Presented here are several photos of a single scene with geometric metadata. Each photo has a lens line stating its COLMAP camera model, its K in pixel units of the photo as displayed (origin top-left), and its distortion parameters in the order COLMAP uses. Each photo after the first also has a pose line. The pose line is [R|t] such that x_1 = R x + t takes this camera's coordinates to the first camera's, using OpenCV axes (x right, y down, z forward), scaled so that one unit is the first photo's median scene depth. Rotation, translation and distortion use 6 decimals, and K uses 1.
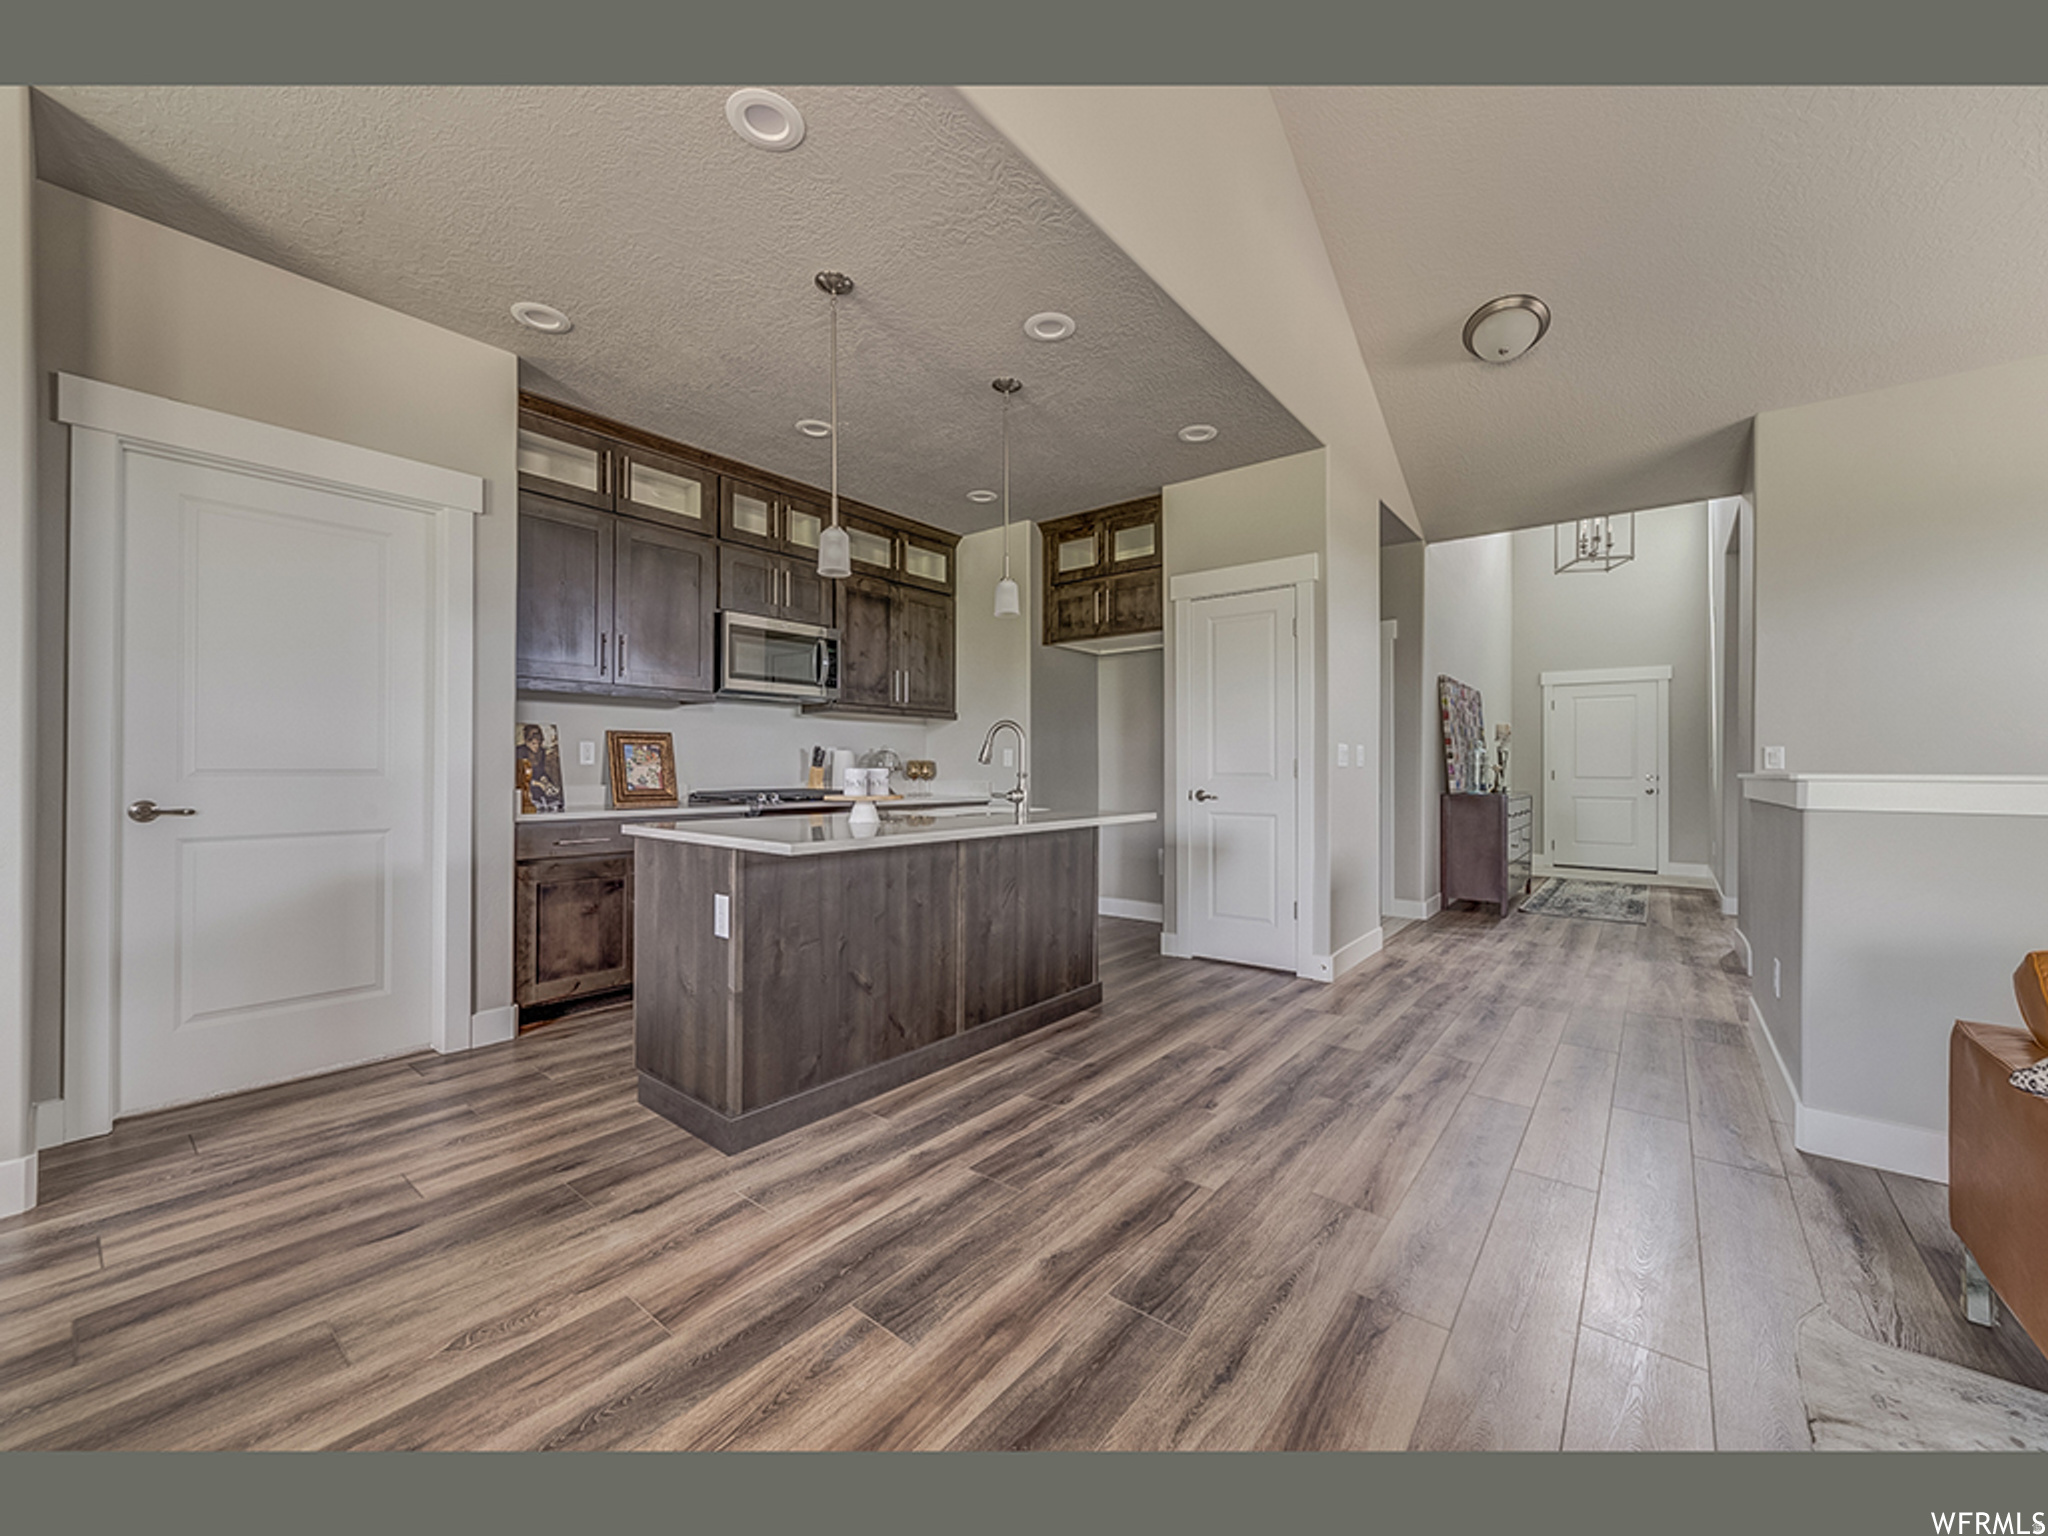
lens RADIAL K [[800.2, 0, 1027.0], [0, 800.2, 763.9], [0, 0, 1]] dist [0.002970, -0.000077]
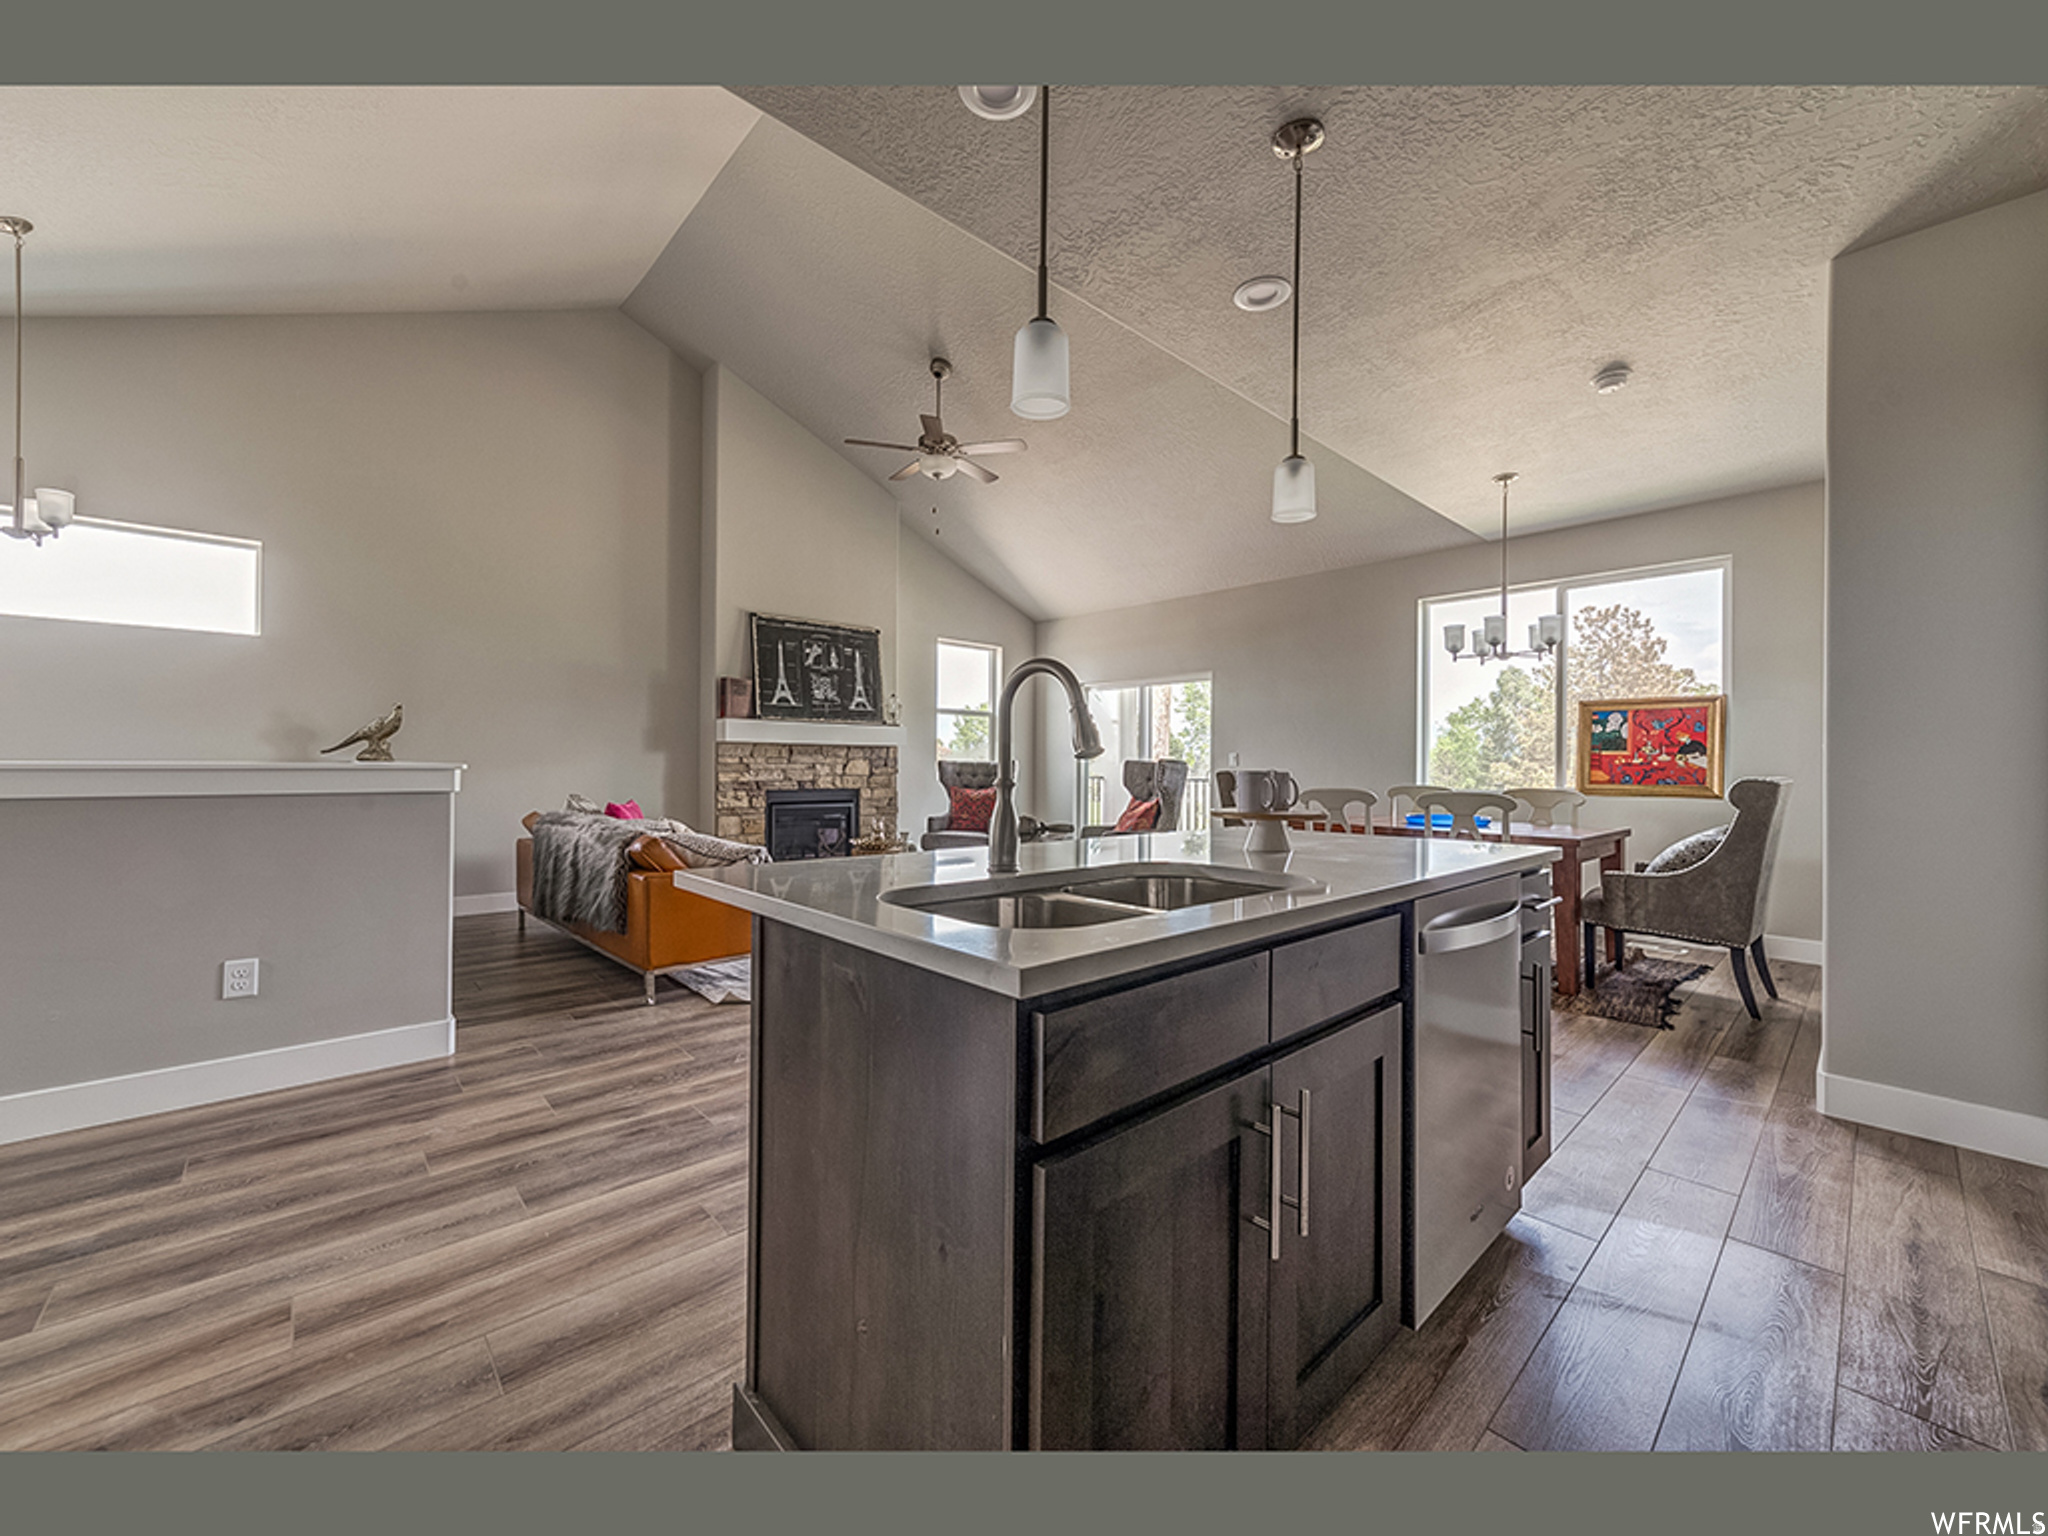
lens RADIAL K [[800.2, 0, 1019.5], [0, 800.2, 753.8], [0, 0, 1]] dist [0.002970, -0.000077]
pose [[-0.988522, -0.009810, 0.150756, -0.079108], [-0.013105, 0.999696, -0.020879, 0.007772], [-0.150505, -0.022615, -0.988351, 1.365835]]
